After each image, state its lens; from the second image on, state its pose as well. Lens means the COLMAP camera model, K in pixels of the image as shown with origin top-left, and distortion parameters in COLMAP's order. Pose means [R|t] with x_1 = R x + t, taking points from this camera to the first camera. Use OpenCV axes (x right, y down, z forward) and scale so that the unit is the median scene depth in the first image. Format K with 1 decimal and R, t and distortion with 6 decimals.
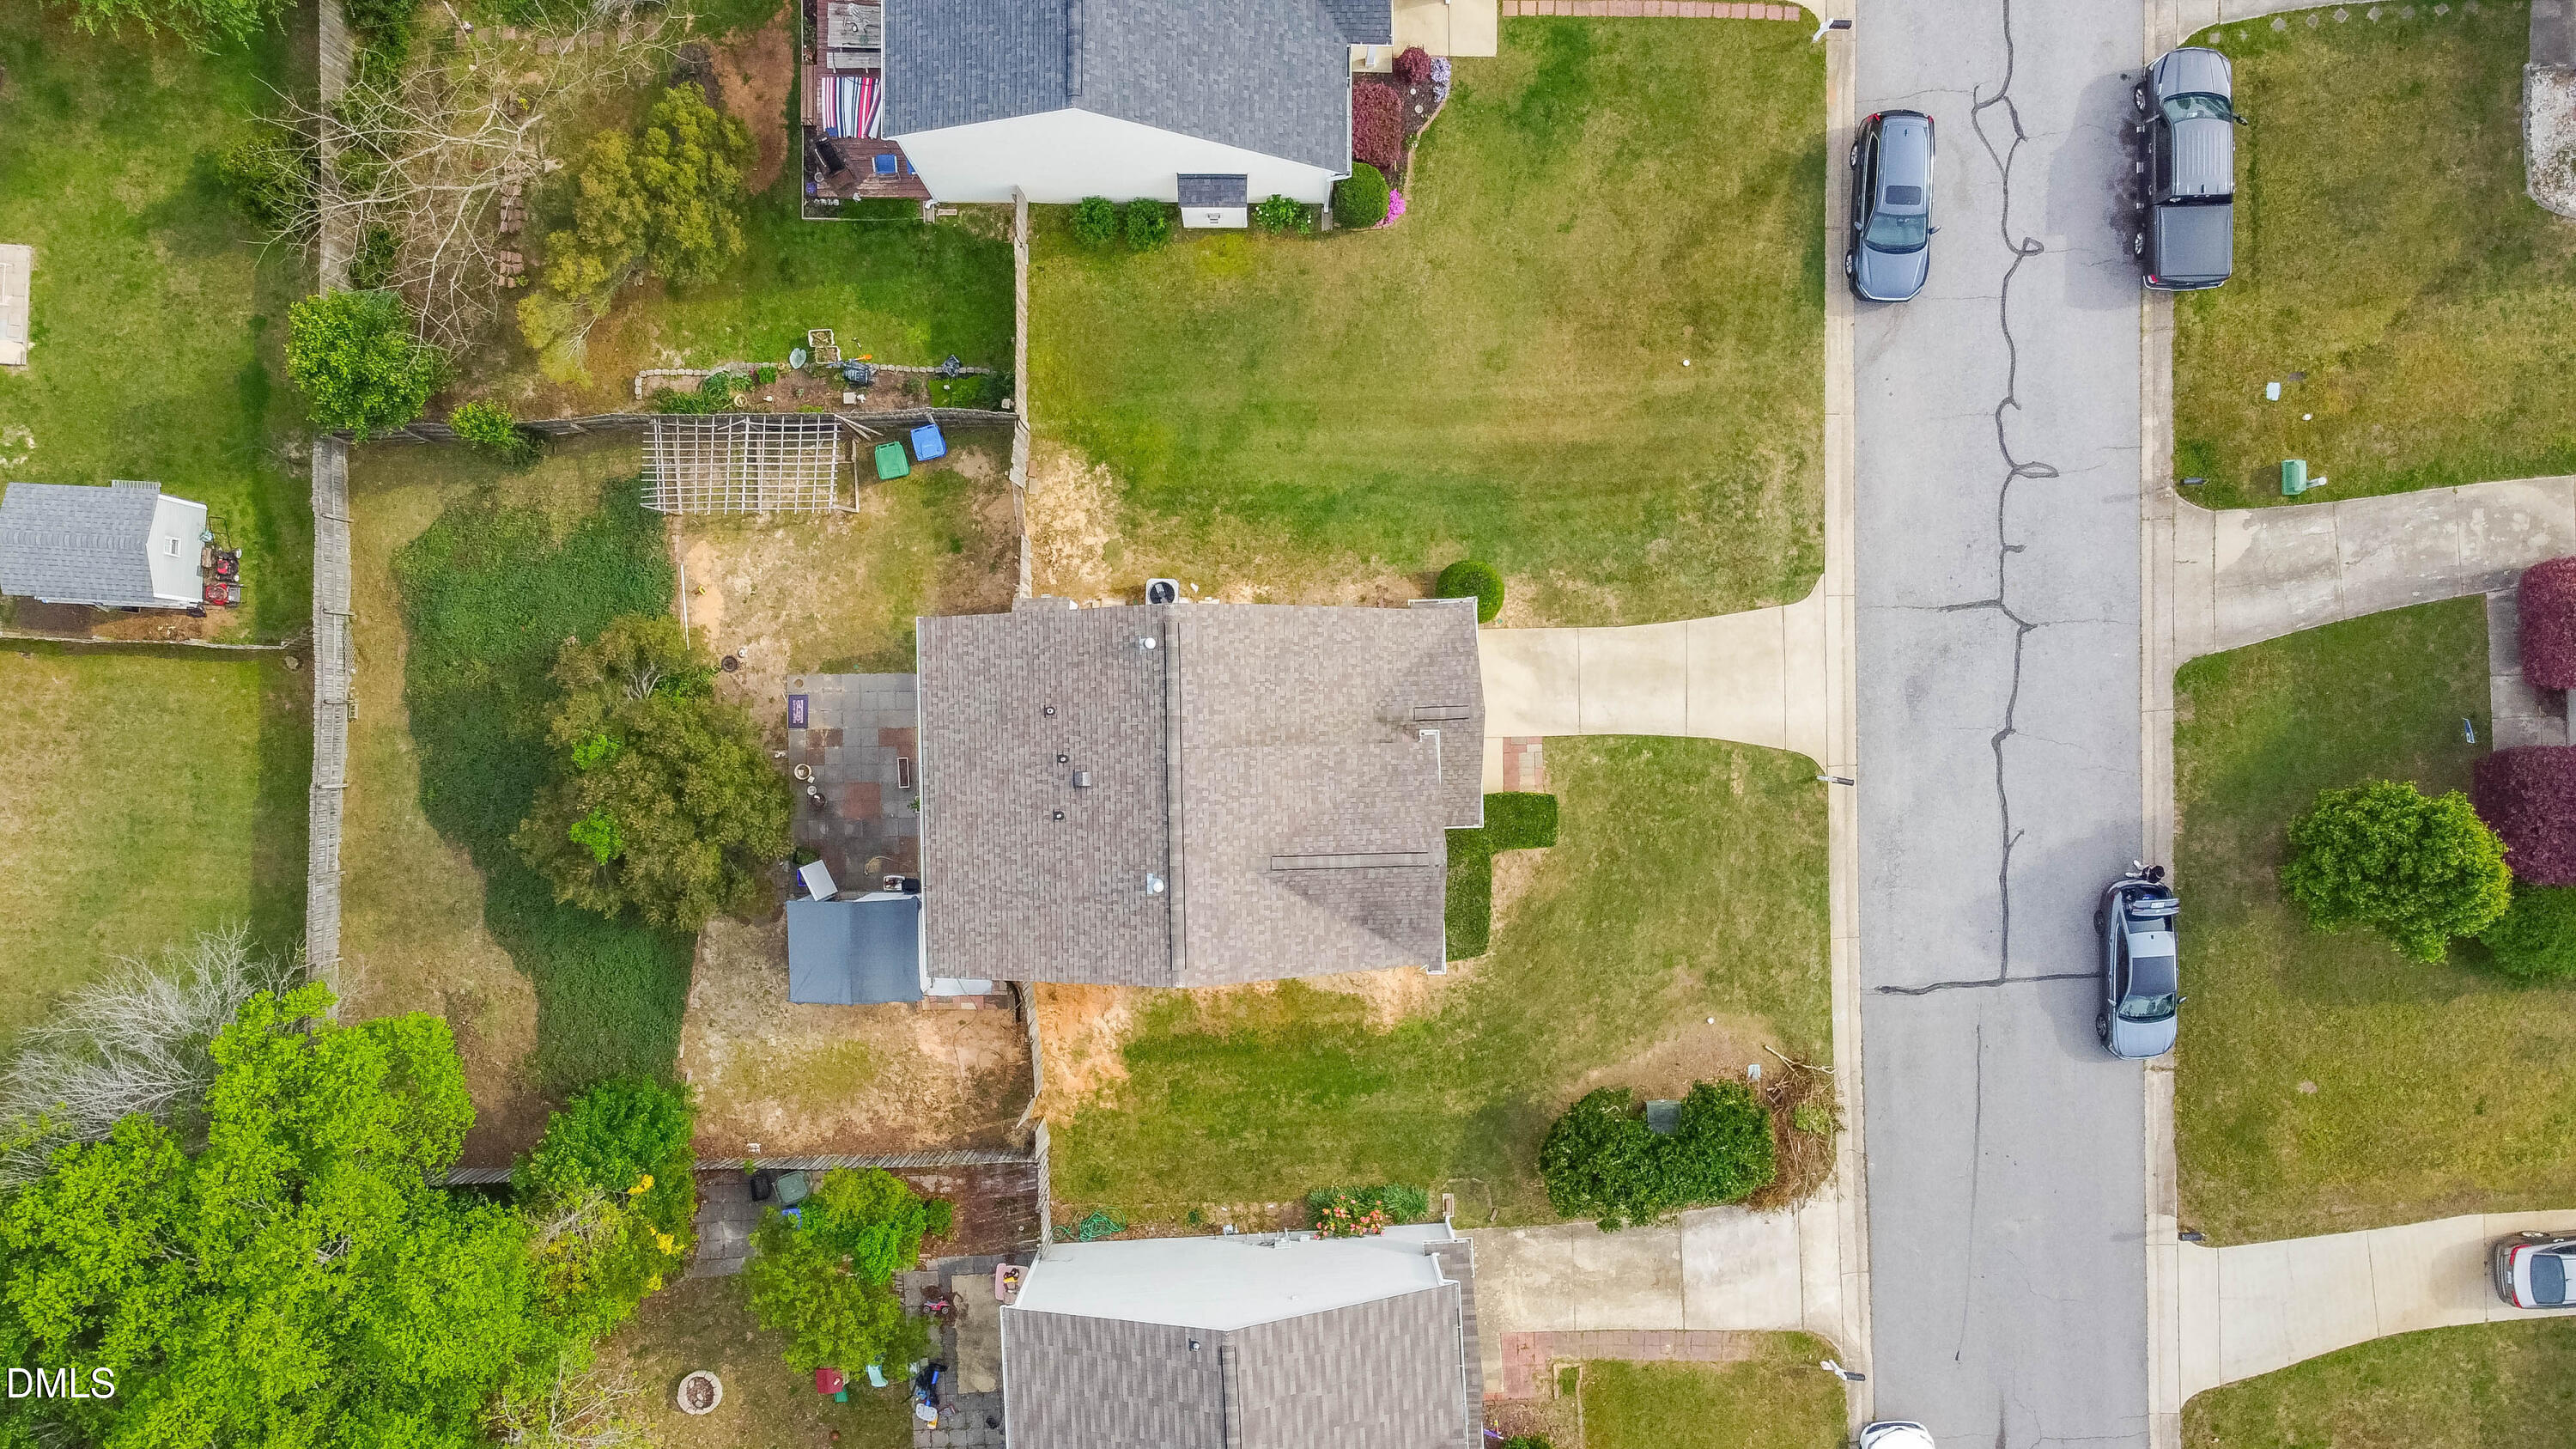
lens RADIAL K [[1959.5, 0, 1287.3], [0, 1959.5, 727.2], [0, 0, 1]] dist [0.003807, 0.002457]
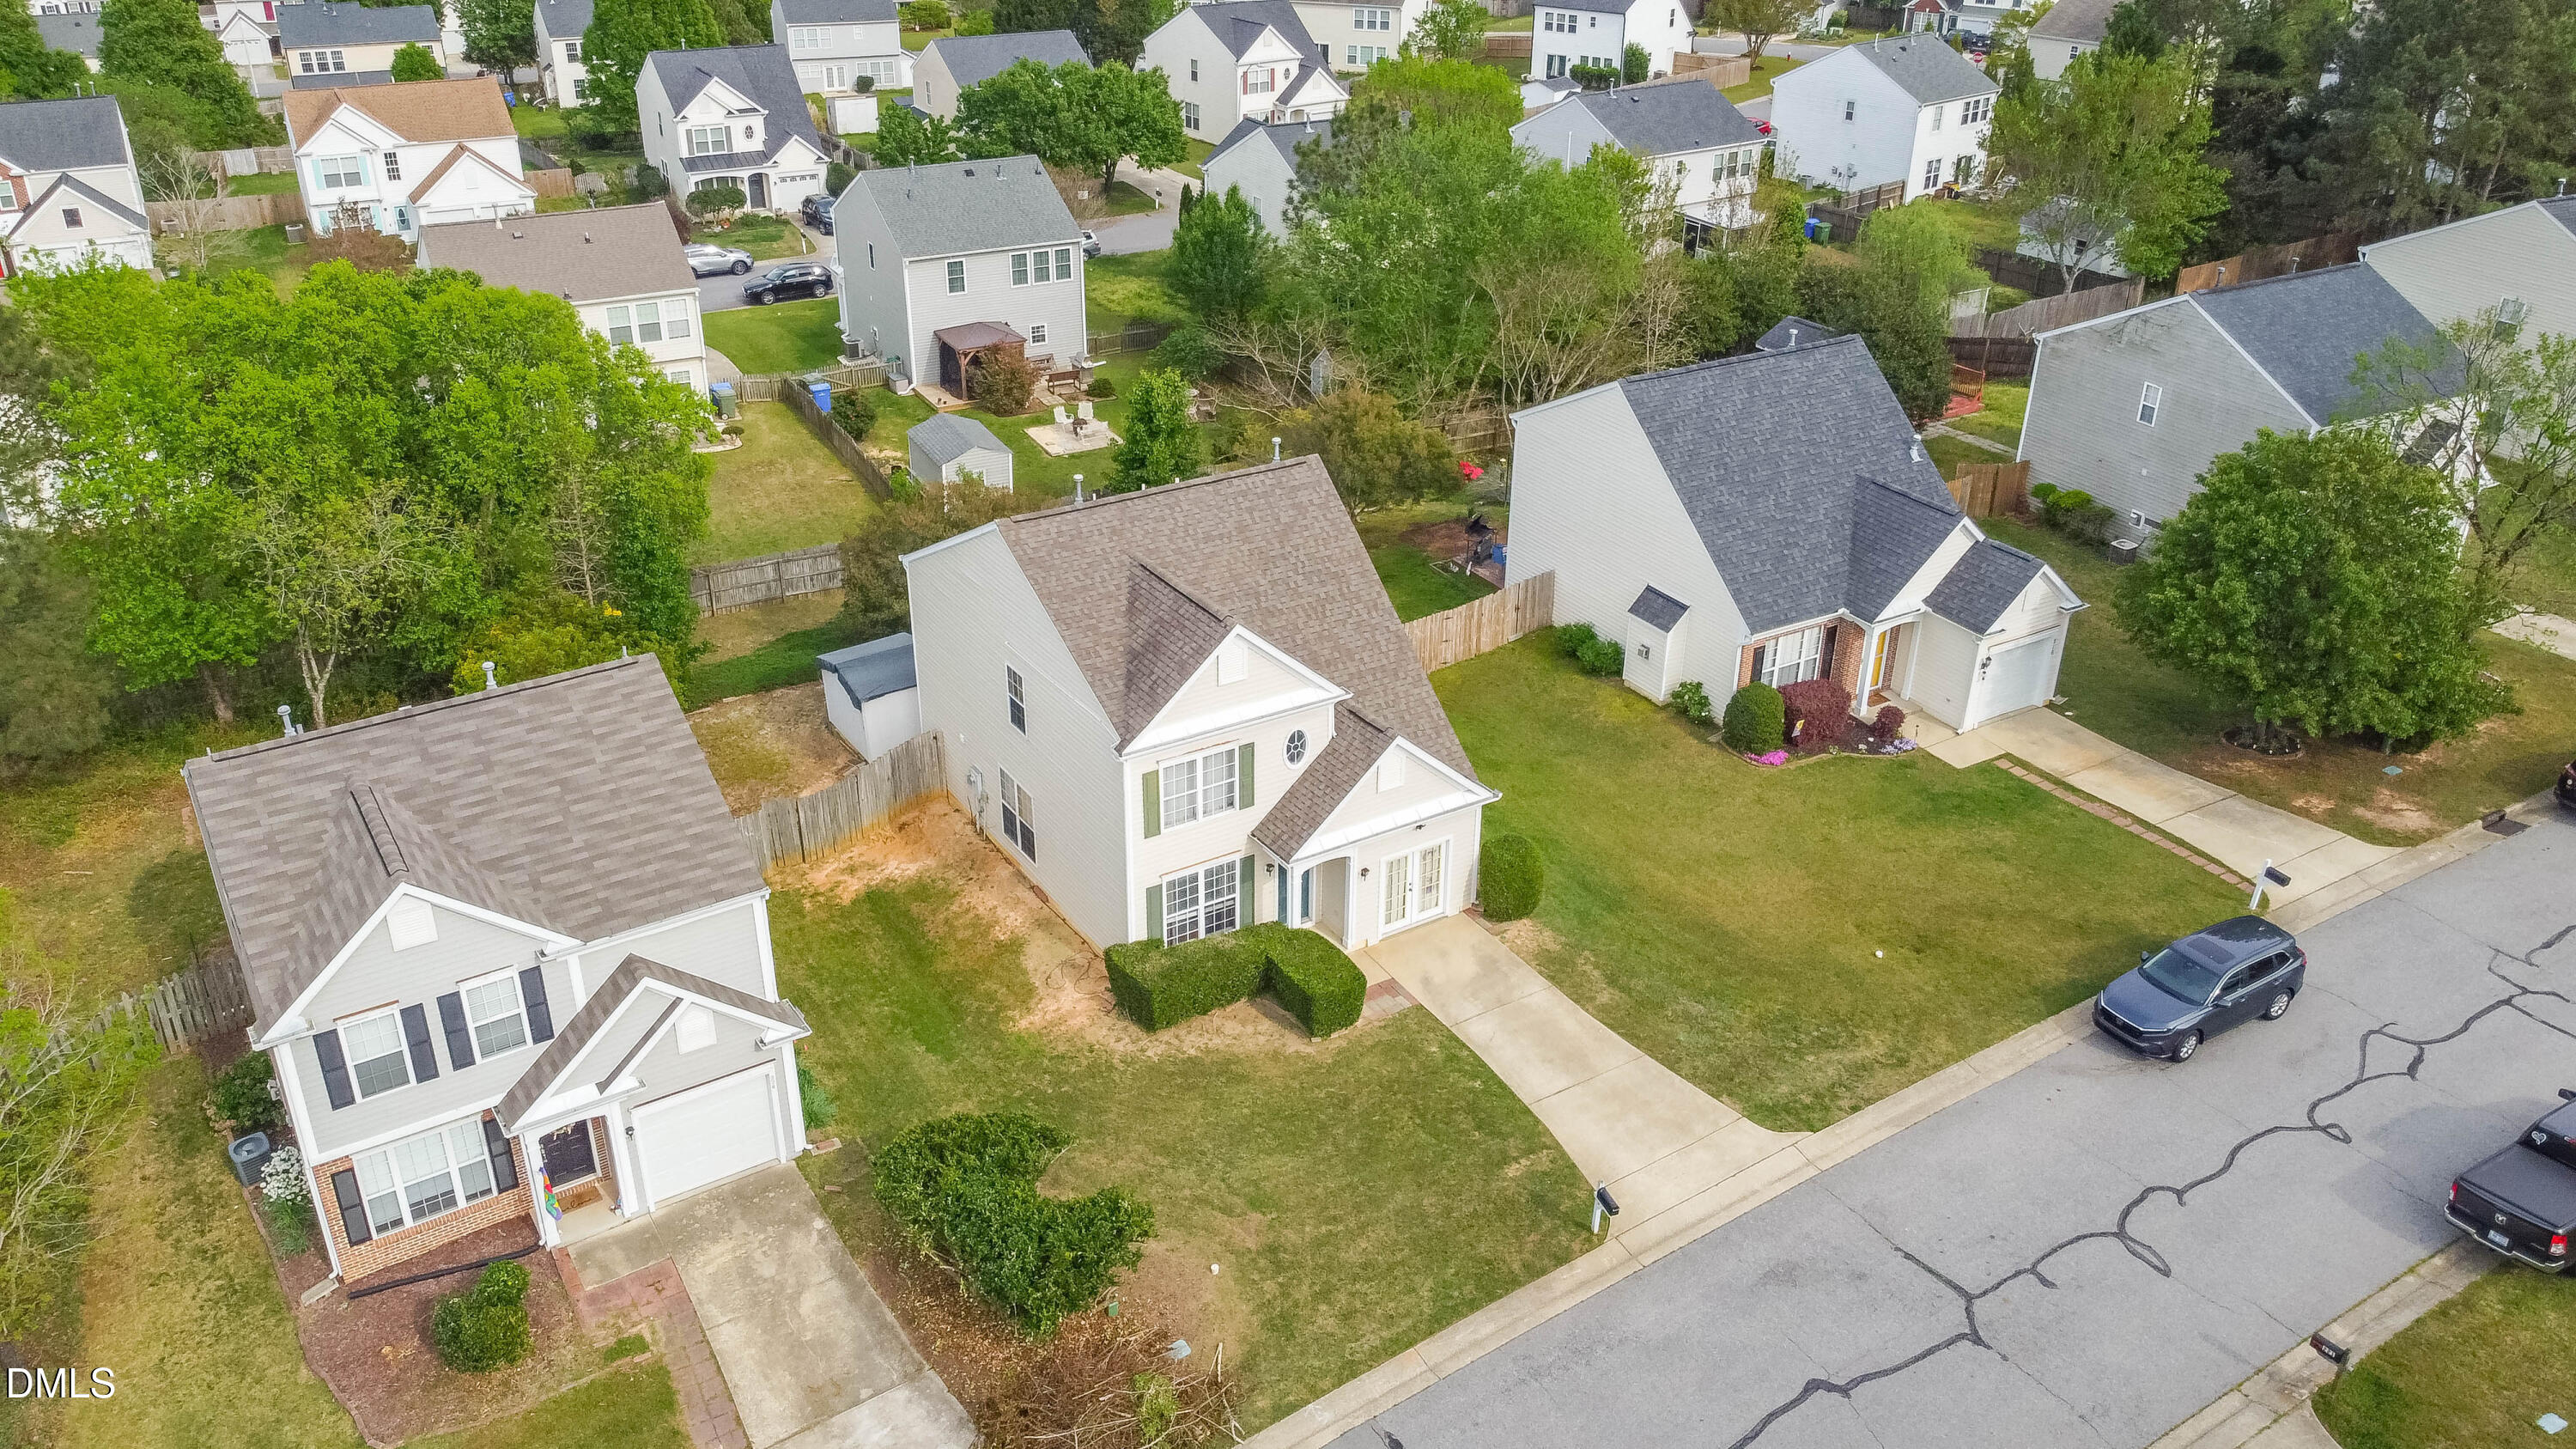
lens RADIAL K [[1959.5, 0, 1288.8], [0, 1959.5, 717.5], [0, 0, 1]] dist [0.003807, 0.002457]
pose [[0.512245, 0.392988, -0.763652, 0.677302], [-0.858831, 0.230526, -0.457457, 0.396750], [-0.003734, 0.890179, 0.455596, 0.518981]]
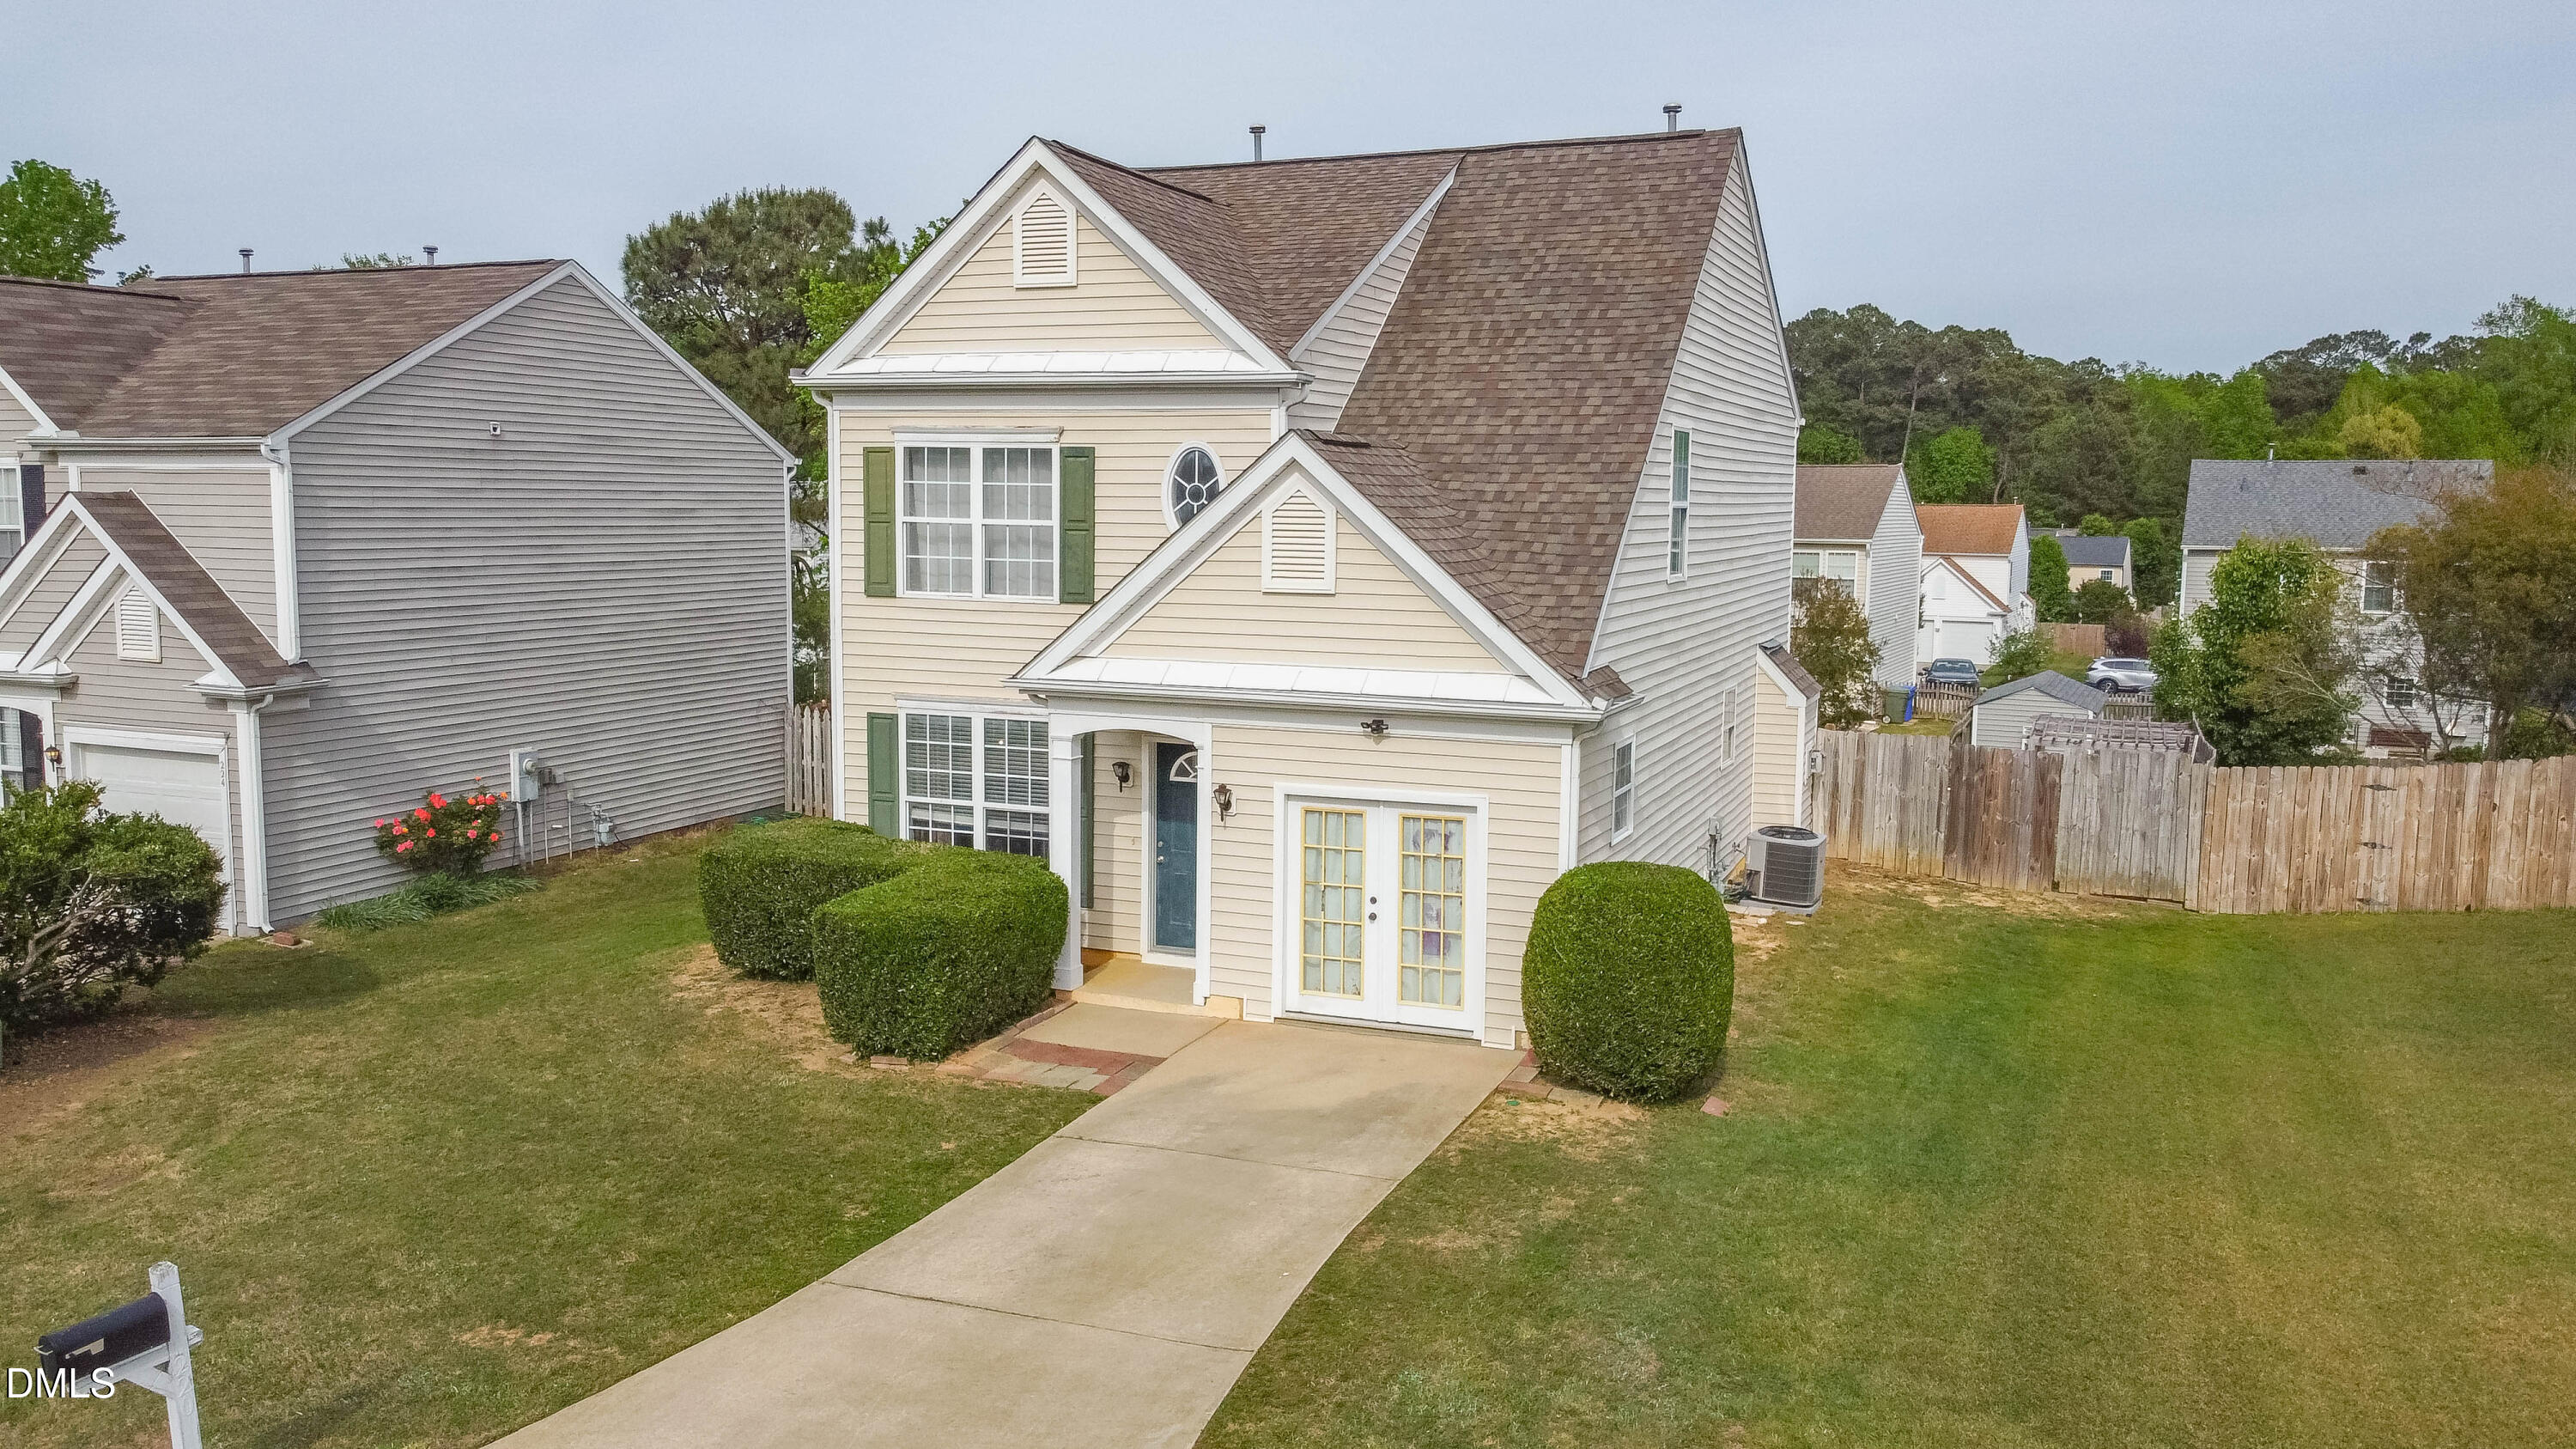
lens RADIAL K [[1959.5, 0, 1276.1], [0, 1959.5, 728.7], [0, 0, 1]] dist [0.003807, 0.002457]
pose [[-0.409343, 0.093061, -0.907622, 0.391888], [-0.912301, -0.054915, 0.405823, -0.140176], [-0.012076, 0.994145, 0.107379, 0.905290]]
